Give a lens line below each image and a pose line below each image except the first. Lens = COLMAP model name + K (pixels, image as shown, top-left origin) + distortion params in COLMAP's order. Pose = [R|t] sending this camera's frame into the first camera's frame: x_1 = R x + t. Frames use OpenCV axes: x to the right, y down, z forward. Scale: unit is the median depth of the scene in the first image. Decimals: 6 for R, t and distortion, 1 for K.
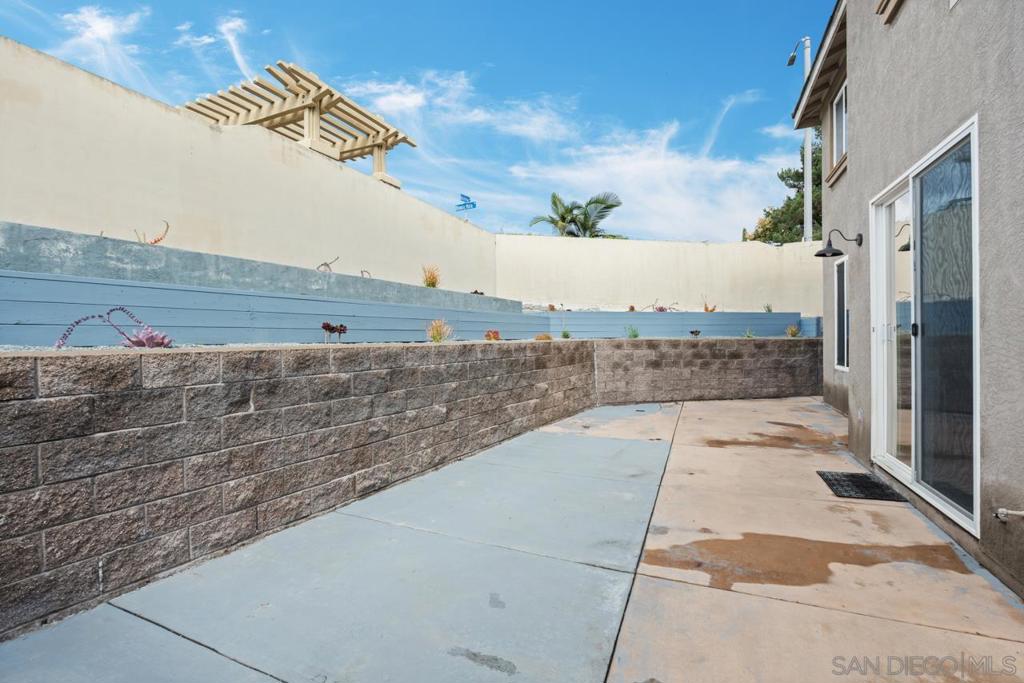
lens RADIAL K [[450.7, 0, 512.0], [0, 450.7, 341.5], [0, 0, 1]] dist [-0.008974, 0.000960]
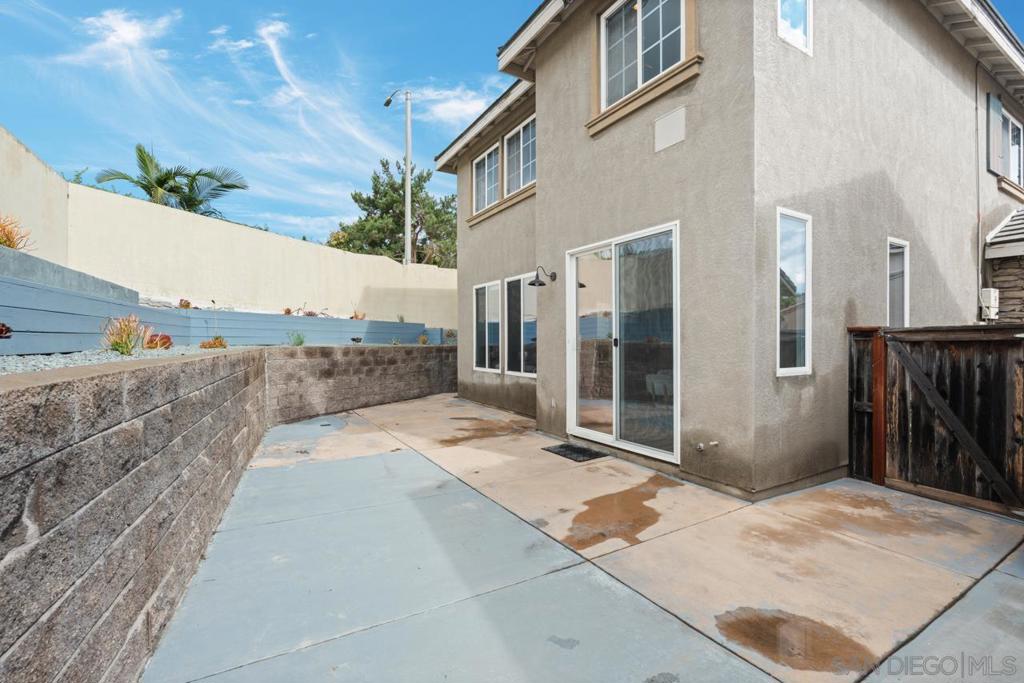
lens RADIAL K [[450.7, 0, 512.0], [0, 450.7, 341.5], [0, 0, 1]] dist [-0.008974, 0.000960]
pose [[0.586385, 0.008280, 0.809990, -0.422666], [0.001525, 0.999935, -0.011326, -0.009294], [-0.810031, 0.007876, 0.586334, 0.278475]]
